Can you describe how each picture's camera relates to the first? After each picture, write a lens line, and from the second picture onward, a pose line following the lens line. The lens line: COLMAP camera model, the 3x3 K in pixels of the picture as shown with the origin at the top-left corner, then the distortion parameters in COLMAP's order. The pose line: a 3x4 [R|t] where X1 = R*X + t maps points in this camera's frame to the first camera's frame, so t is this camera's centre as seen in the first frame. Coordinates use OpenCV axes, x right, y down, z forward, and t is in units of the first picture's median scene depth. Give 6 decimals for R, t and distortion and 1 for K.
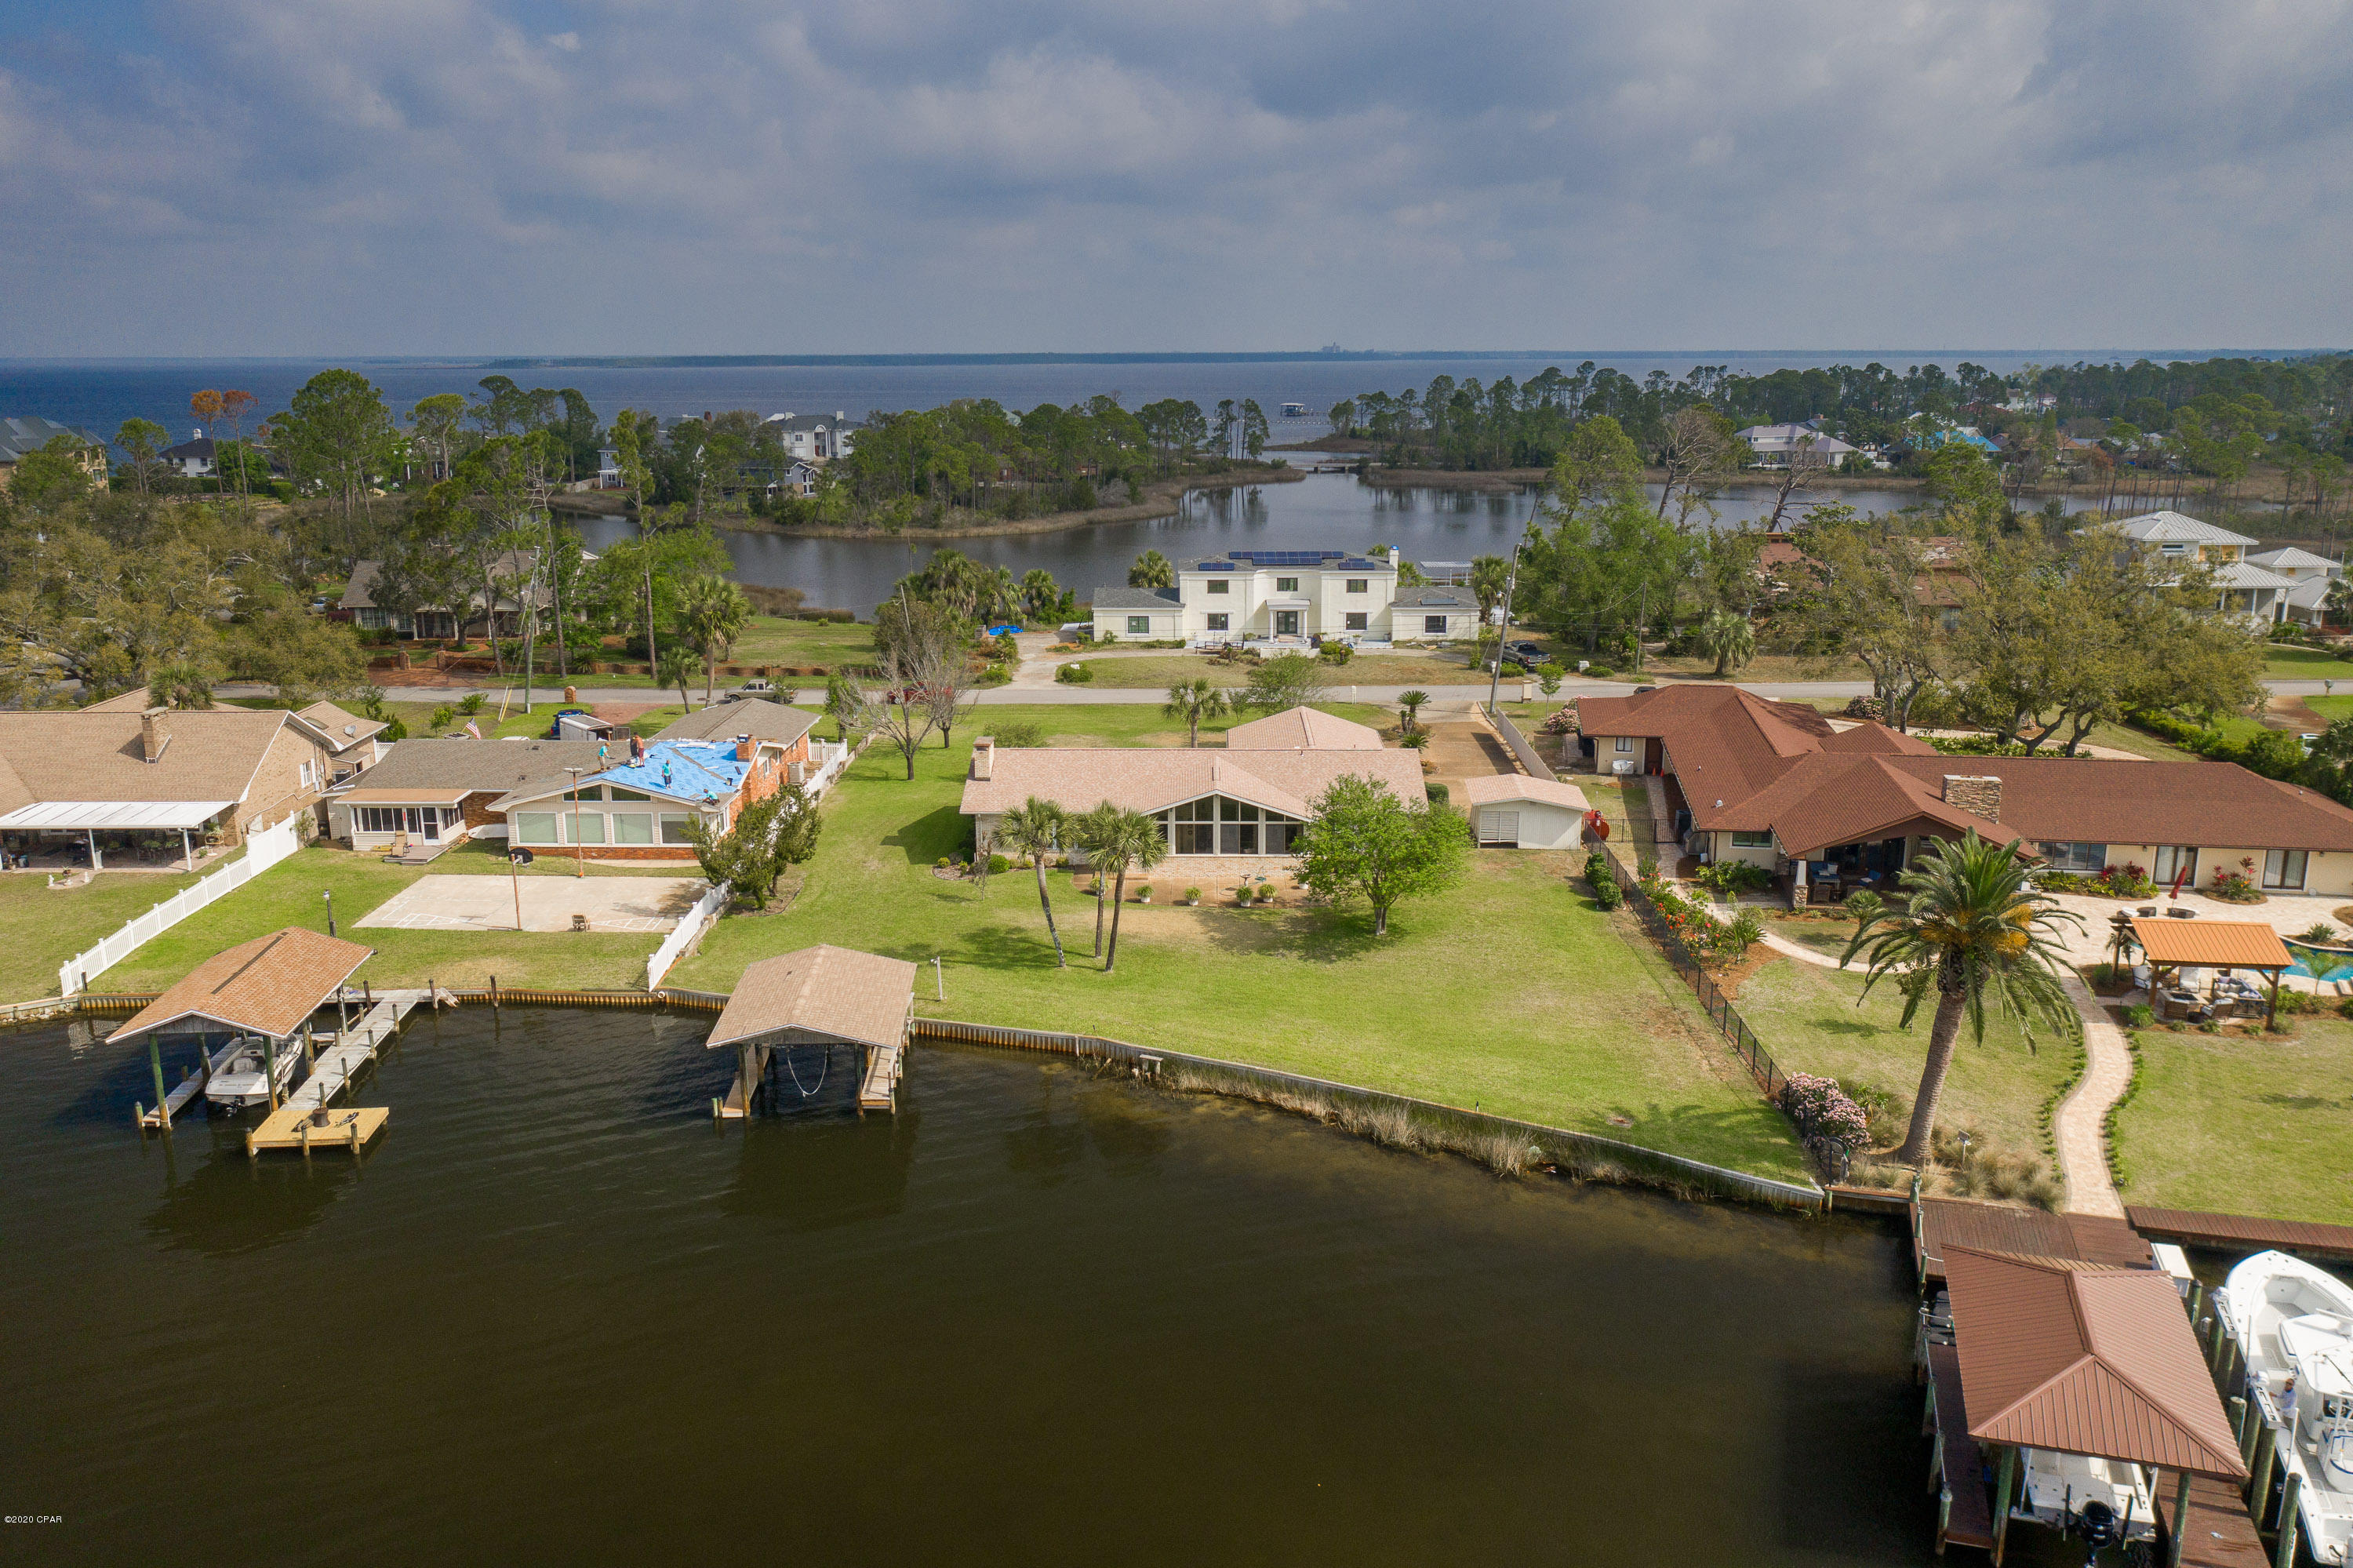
lens RADIAL K [[1830.6, 0, 1176.5], [0, 1830.6, 784.0], [0, 0, 1]] dist [0.000240, -0.008948]
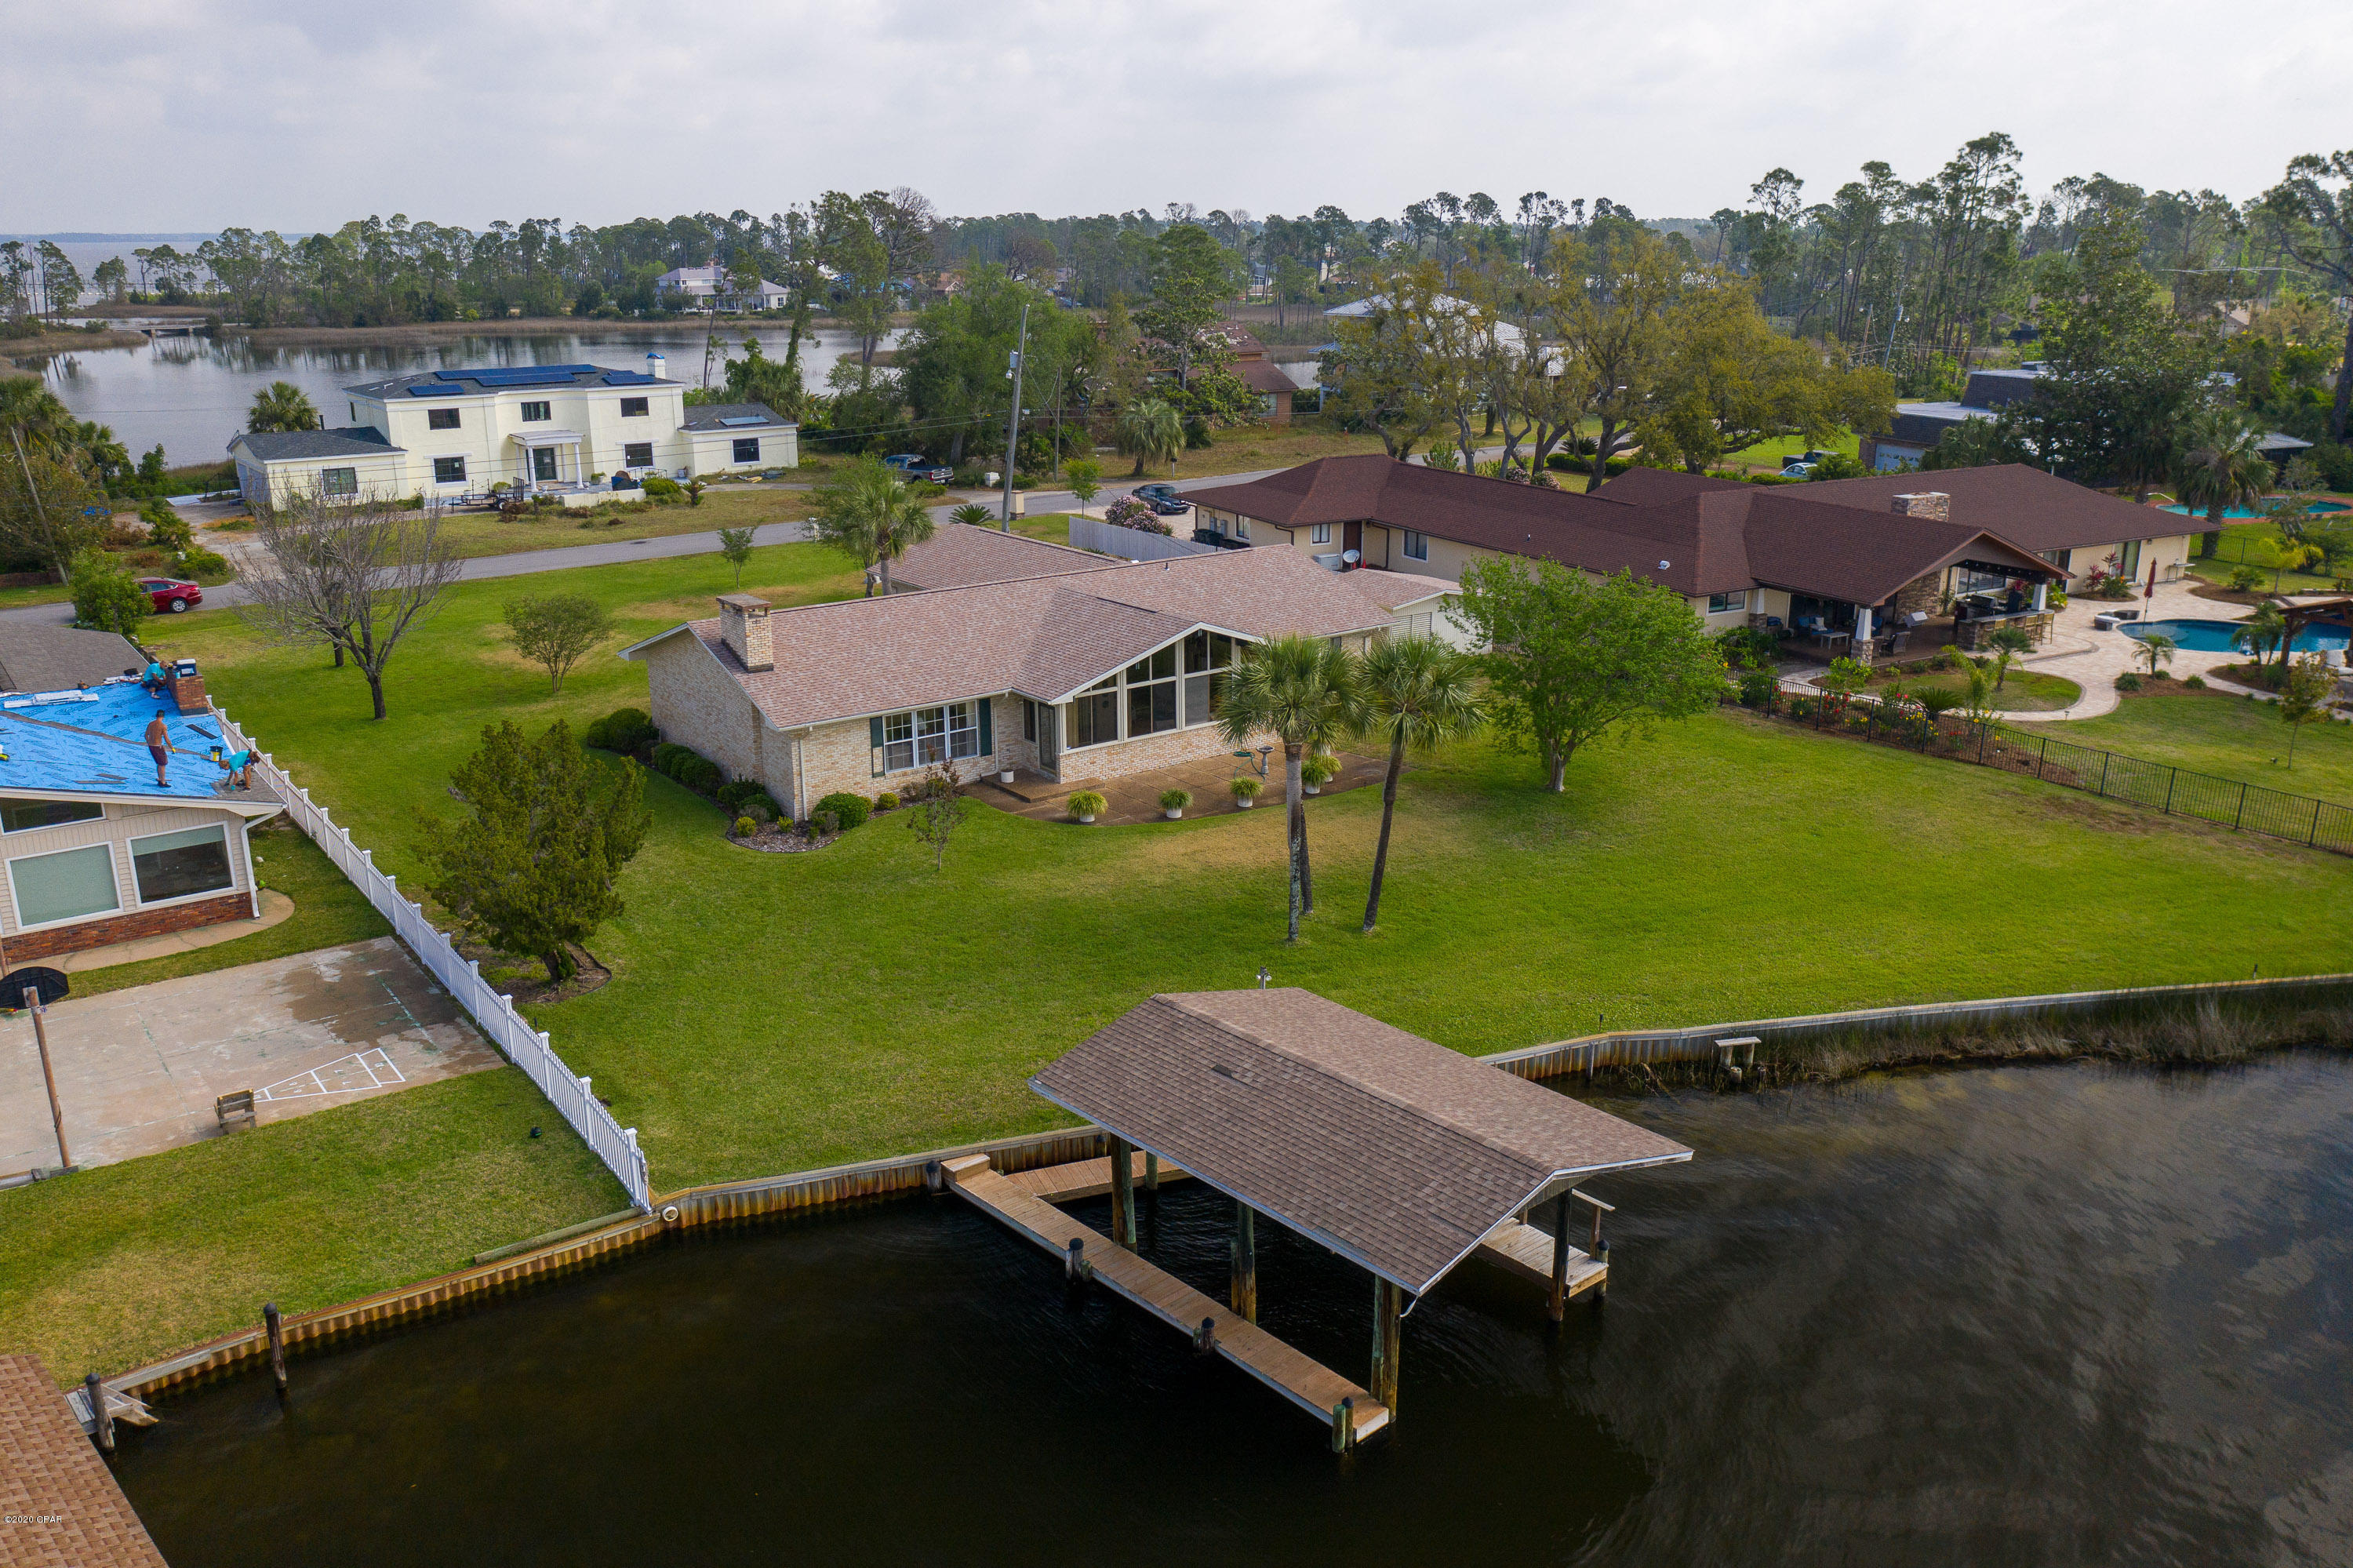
lens RADIAL K [[1830.6, 0, 1176.5], [0, 1830.6, 784.0], [0, 0, 1]] dist [0.000240, -0.008948]
pose [[0.788711, -0.176350, 0.588927, -0.193346], [0.140277, 0.984326, 0.106885, -0.005631], [-0.598546, -0.001688, 0.801087, 0.269172]]
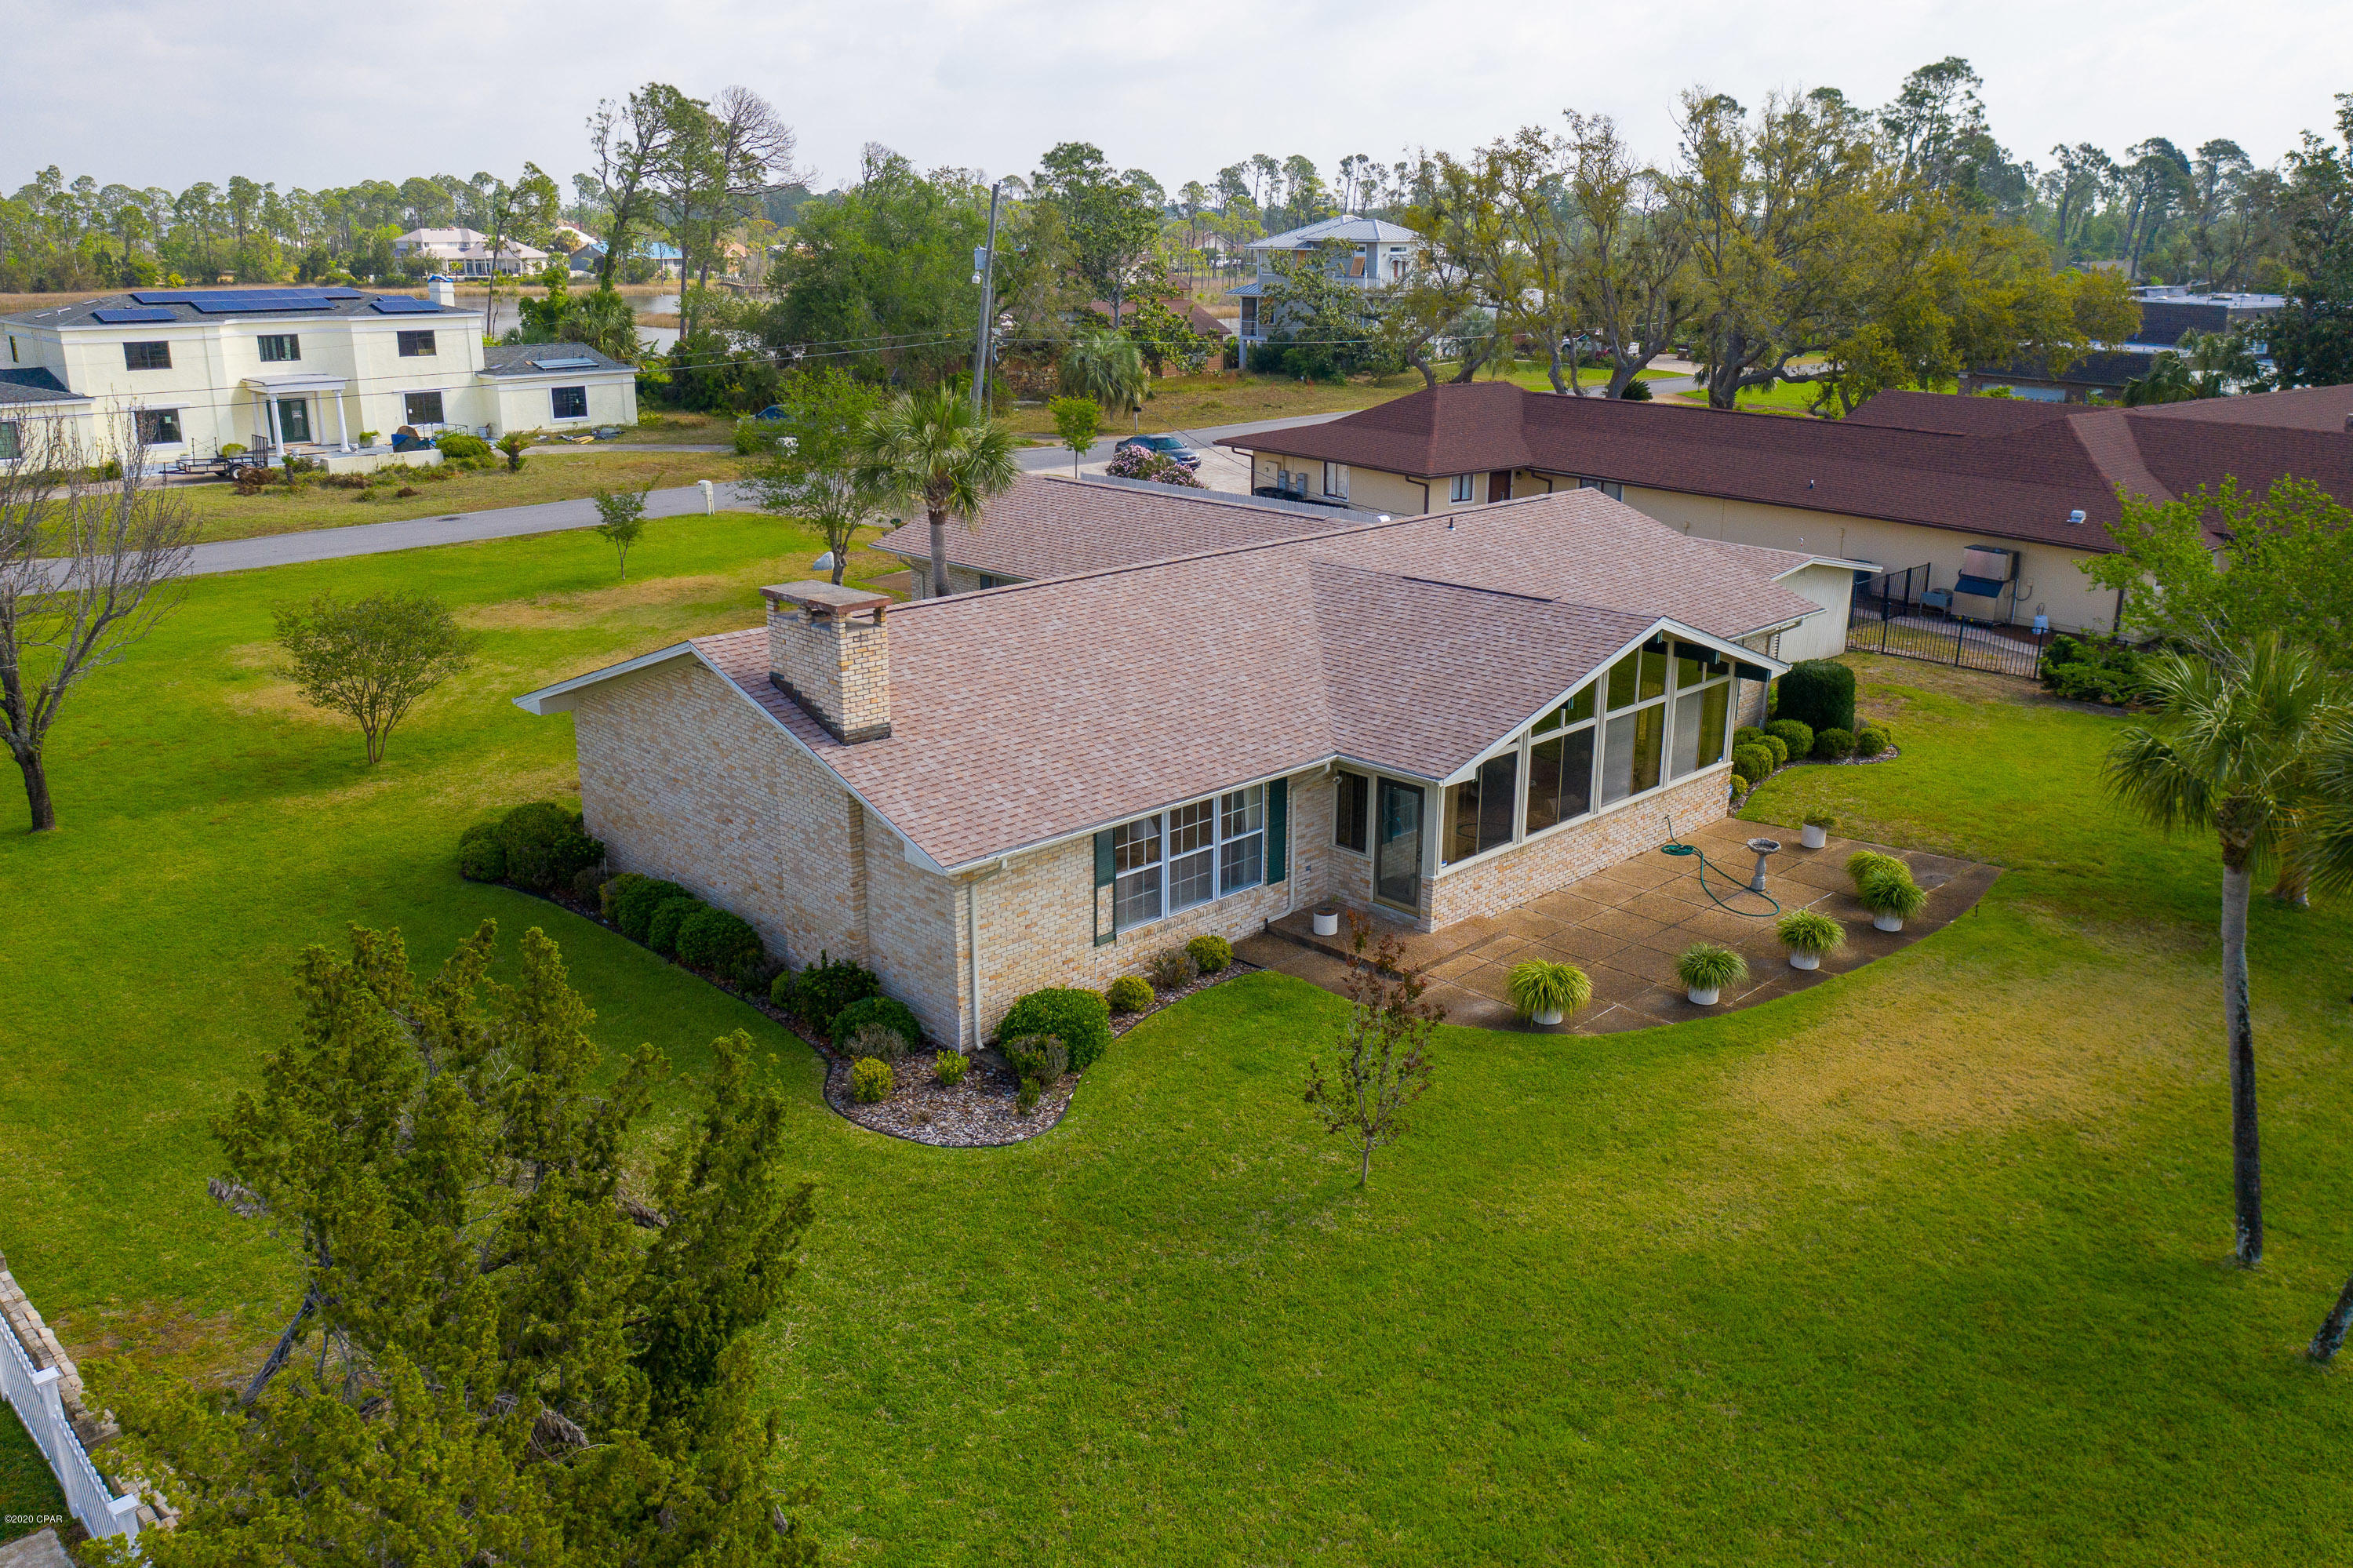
lens RADIAL K [[1830.6, 0, 1176.5], [0, 1830.6, 784.0], [0, 0, 1]] dist [0.000240, -0.008948]
pose [[0.701713, -0.203937, 0.682648, -0.146546], [0.157000, 0.978866, 0.131046, -0.013472], [-0.694945, 0.015219, 0.718901, 0.439759]]
